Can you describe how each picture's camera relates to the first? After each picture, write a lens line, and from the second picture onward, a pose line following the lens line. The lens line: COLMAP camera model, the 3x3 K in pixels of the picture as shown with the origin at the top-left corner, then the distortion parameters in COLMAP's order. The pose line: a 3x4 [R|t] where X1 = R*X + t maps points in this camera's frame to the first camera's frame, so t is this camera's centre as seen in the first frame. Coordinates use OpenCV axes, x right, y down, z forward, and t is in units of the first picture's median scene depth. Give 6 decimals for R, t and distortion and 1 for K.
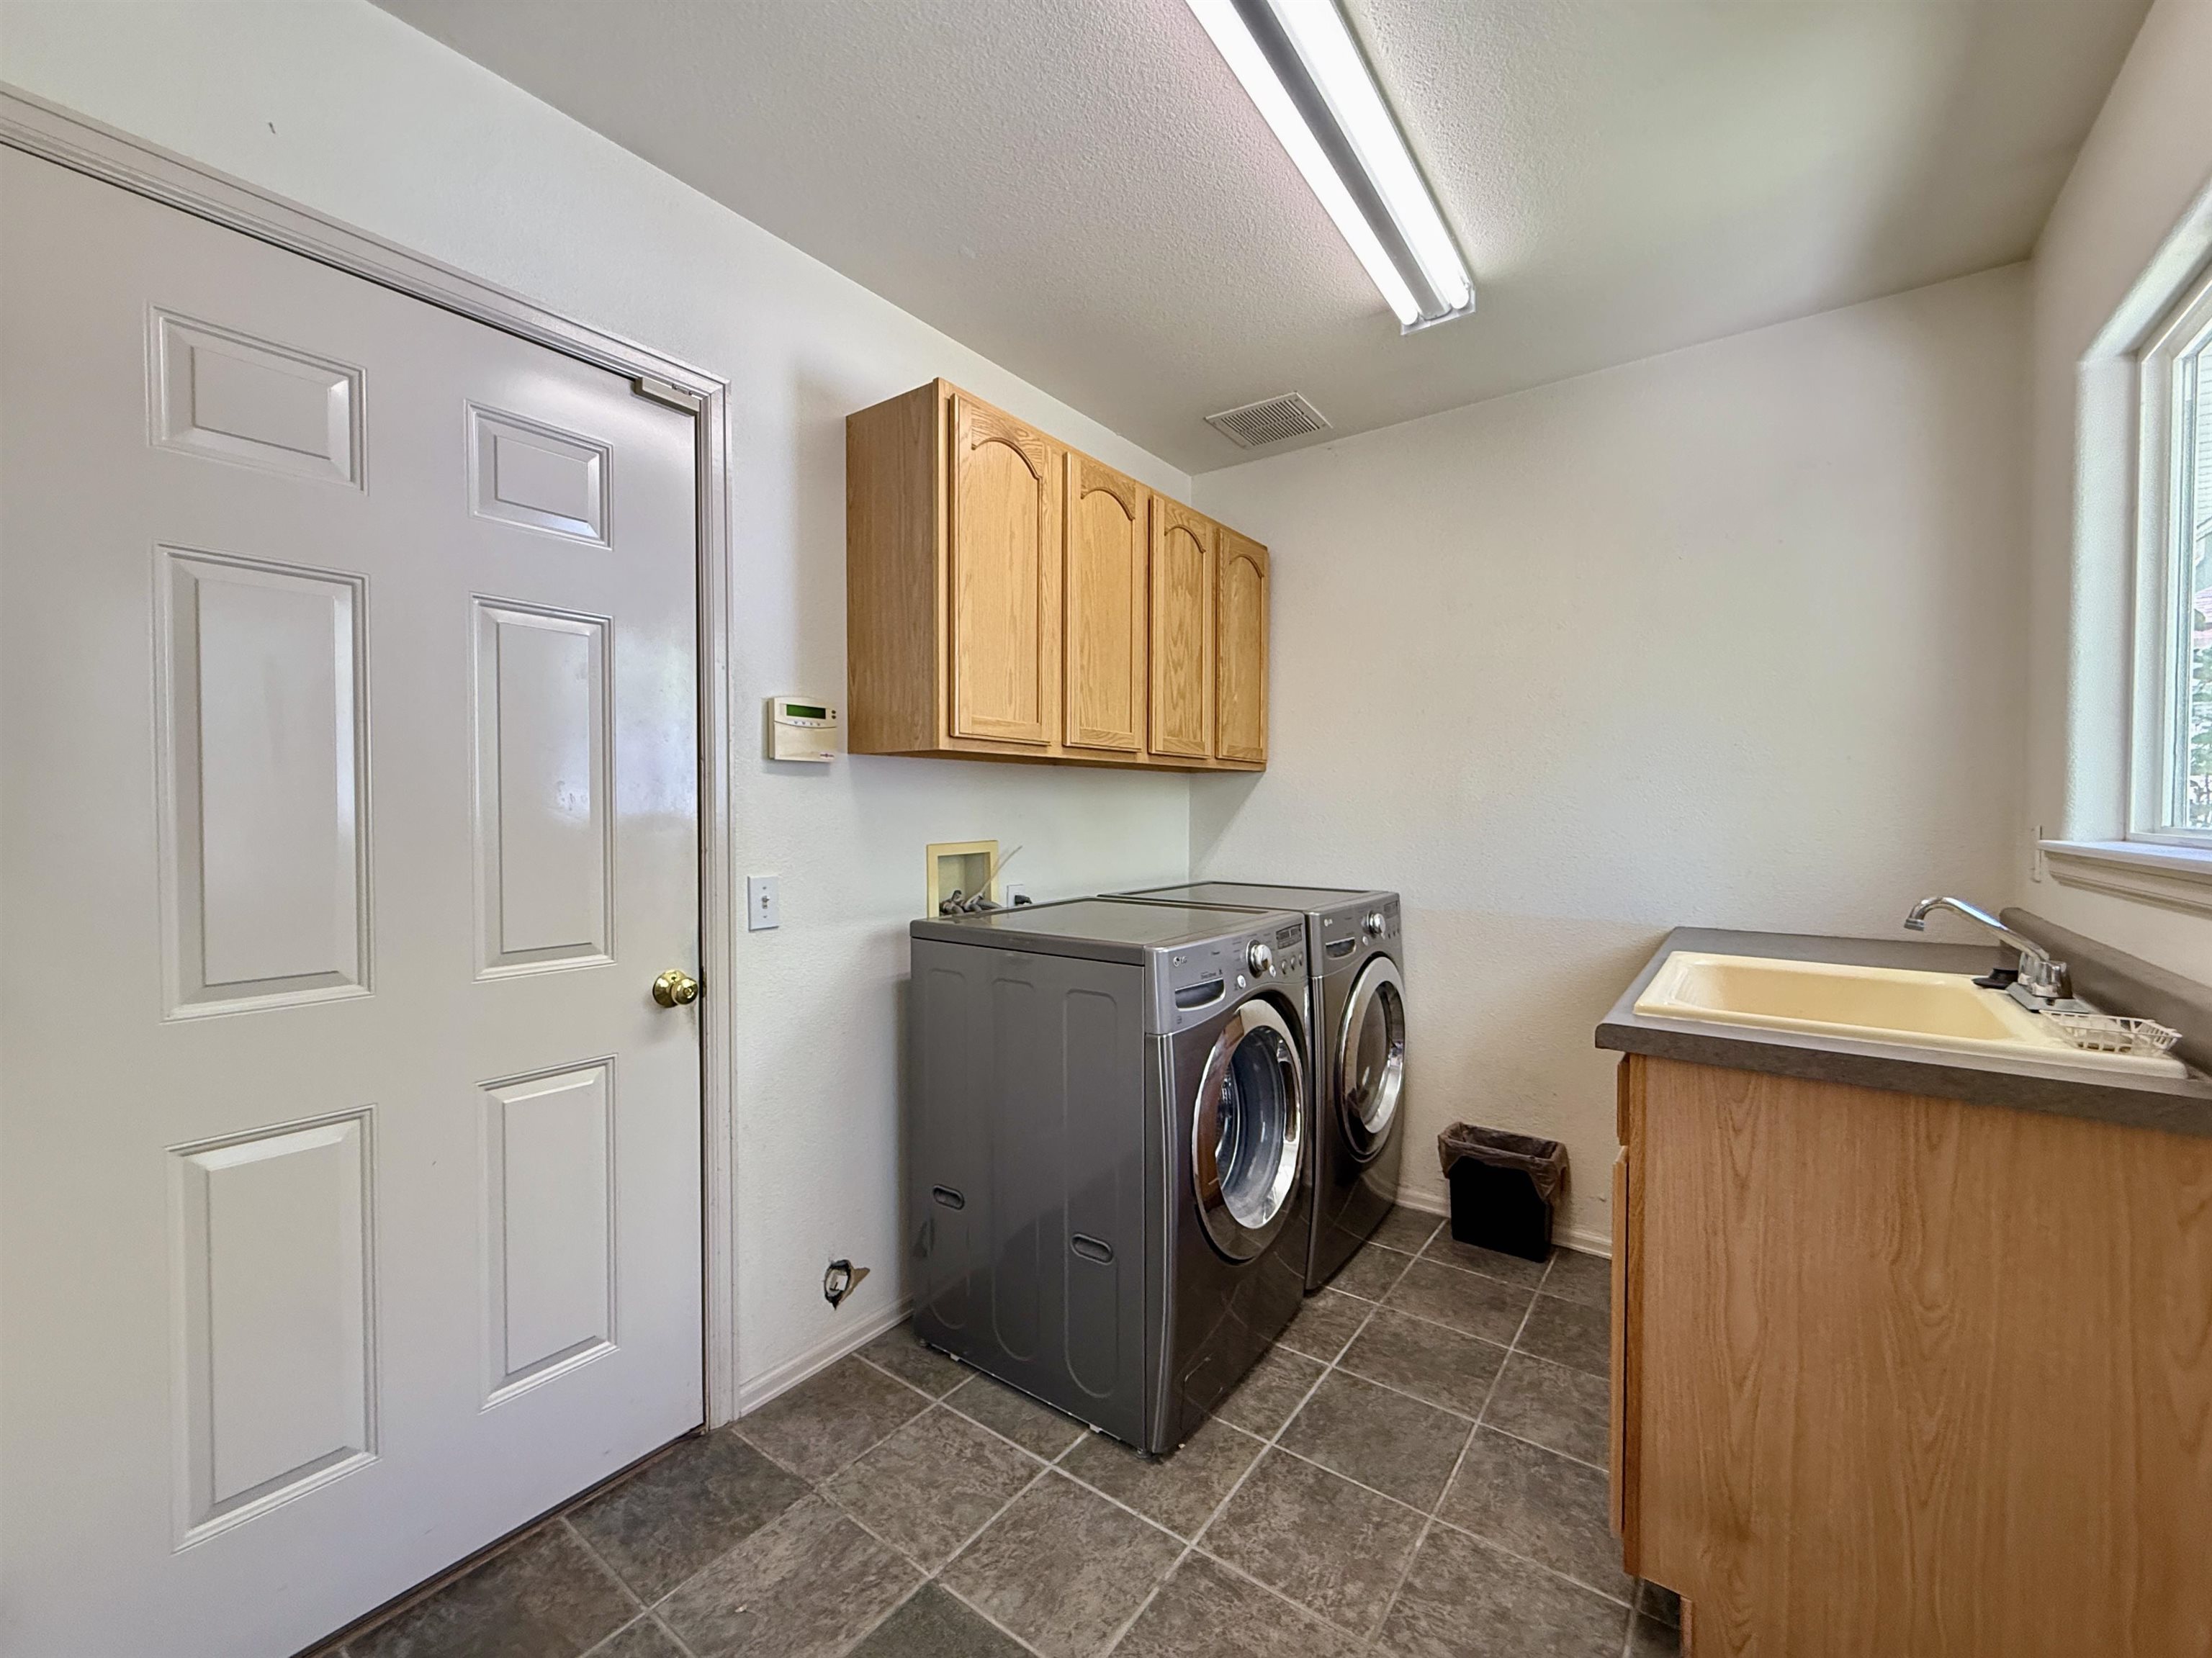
lens RADIAL K [[881.8, 0, 1087.3], [0, 881.8, 828.8], [0, 0, 1]] dist [-0.003022, 0.000584]
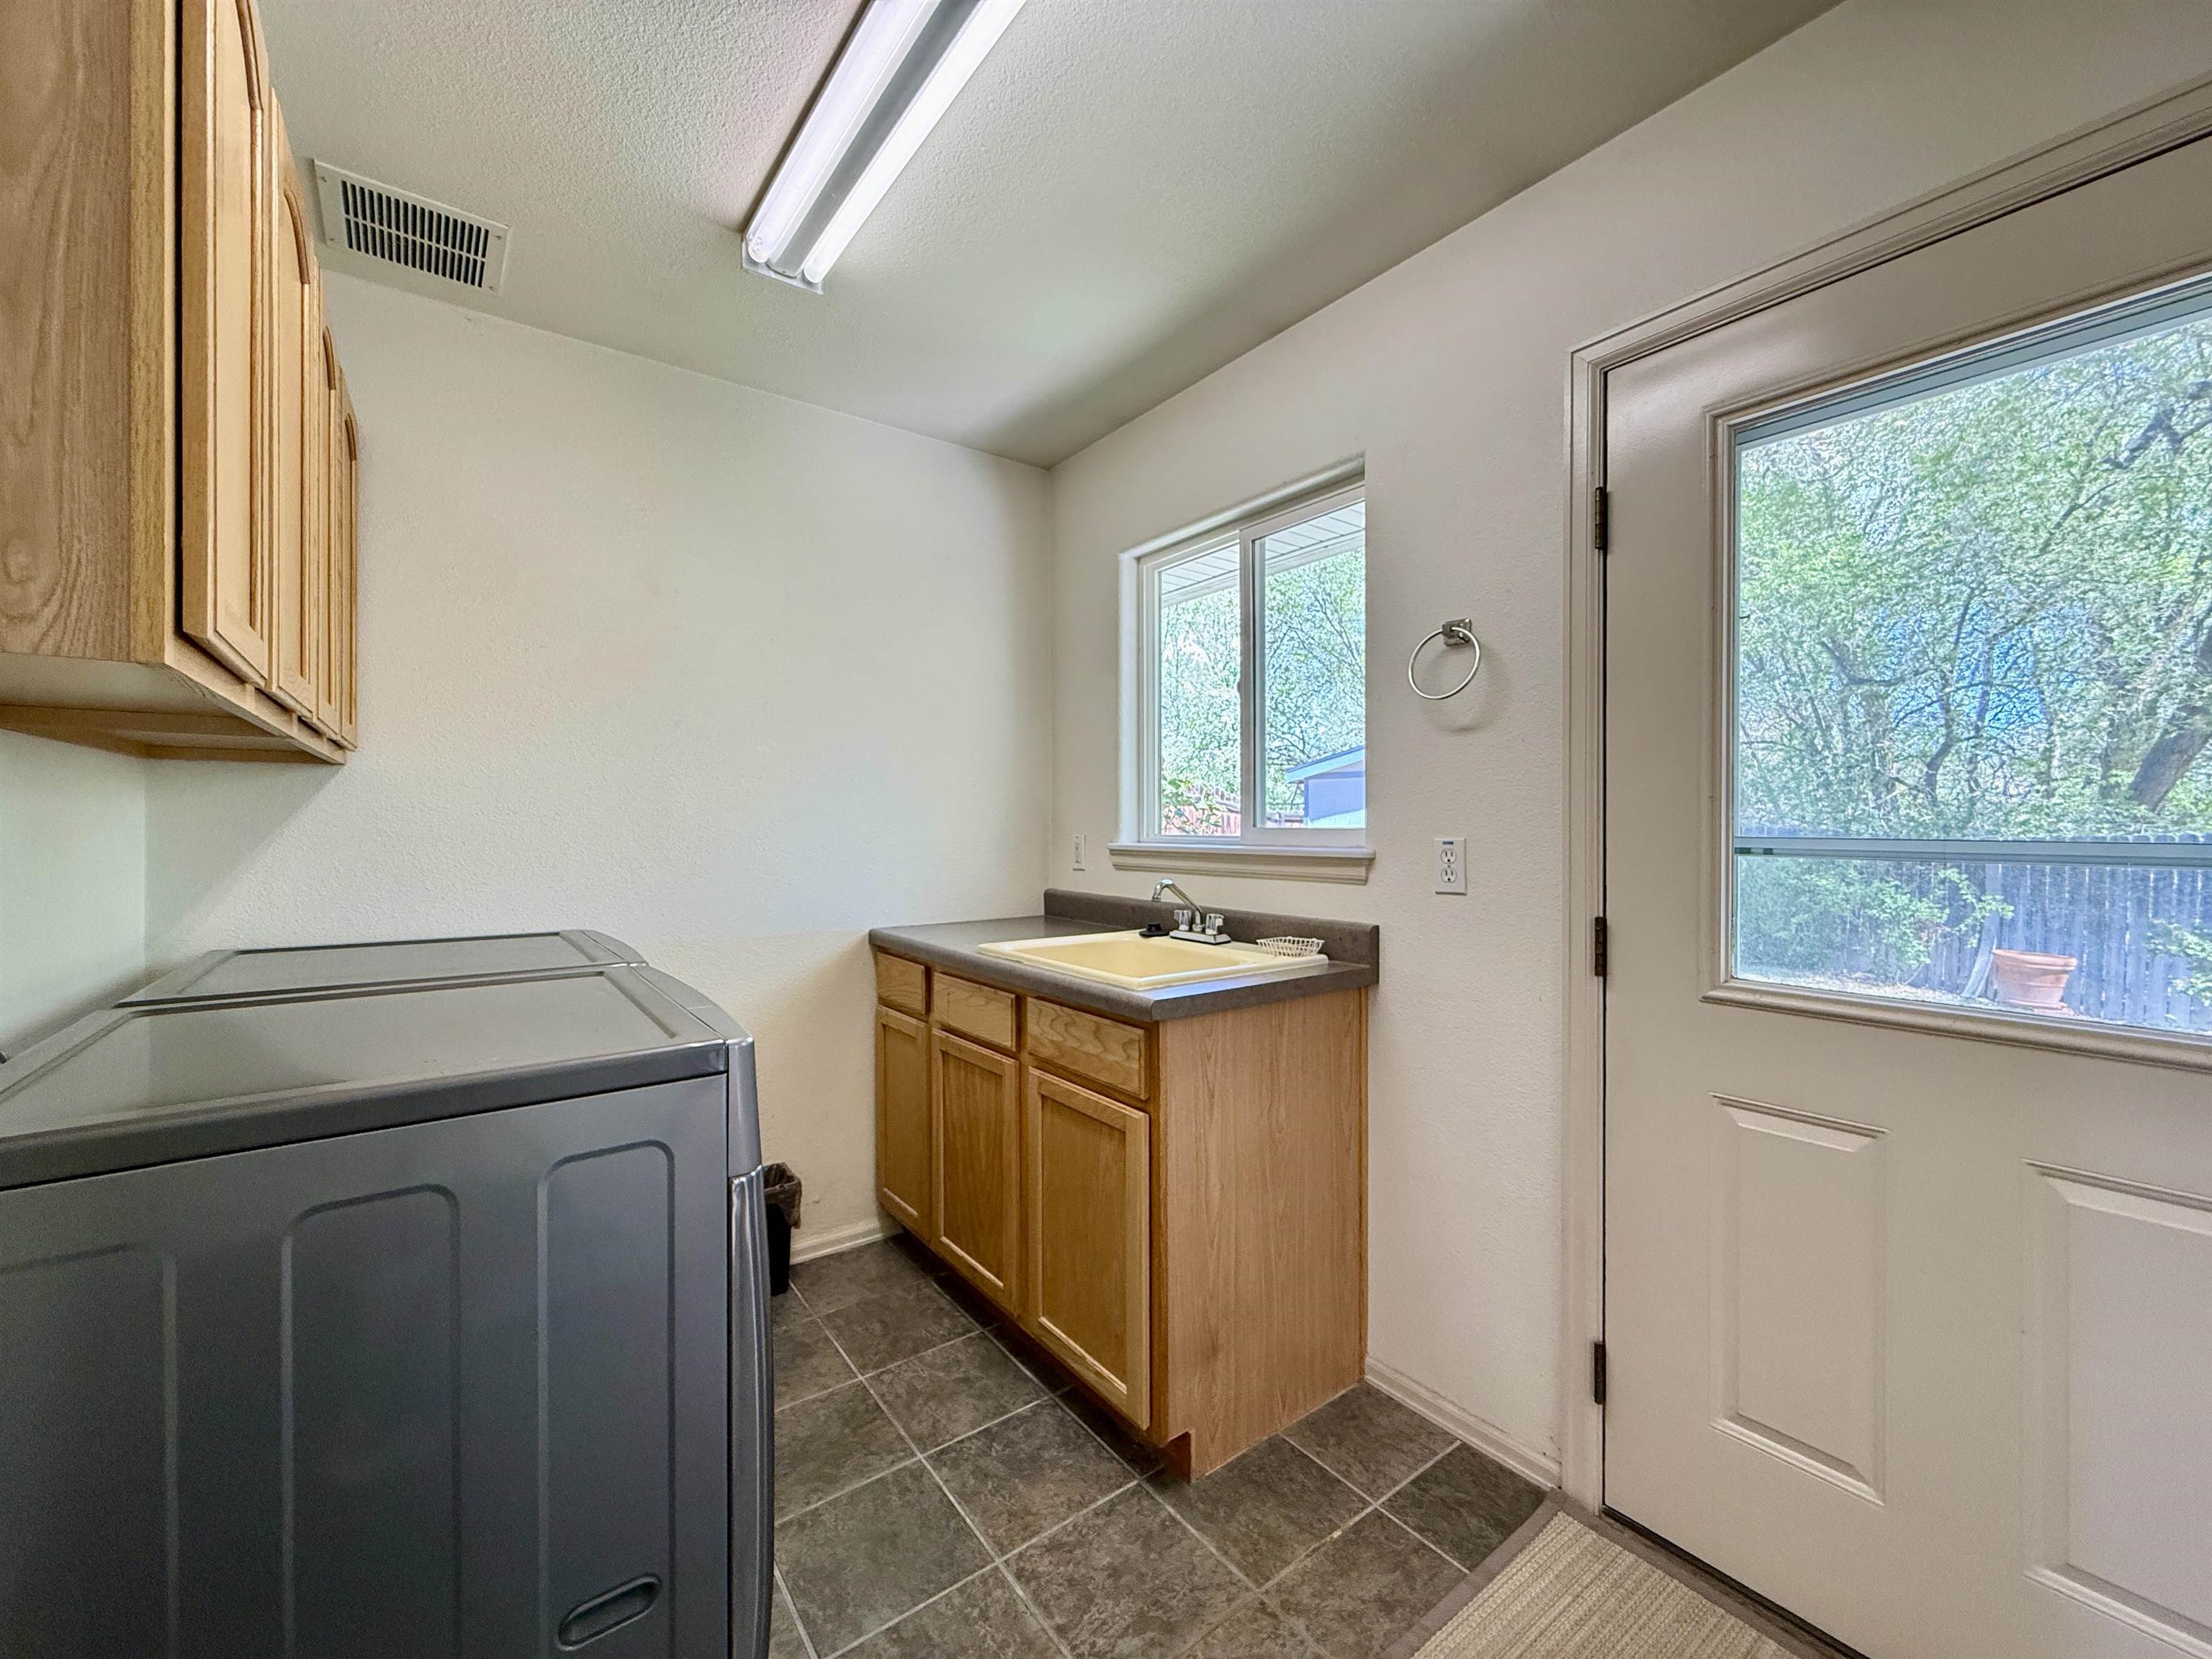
lens RADIAL K [[881.9, 0, 1088.2], [0, 881.9, 826.7], [0, 0, 1]] dist [-0.003022, 0.000584]
pose [[0.291707, -0.001187, 0.956507, -0.515623], [0.022511, 0.999731, -0.005624, -0.010025], [-0.956243, 0.023172, 0.291655, 0.634452]]
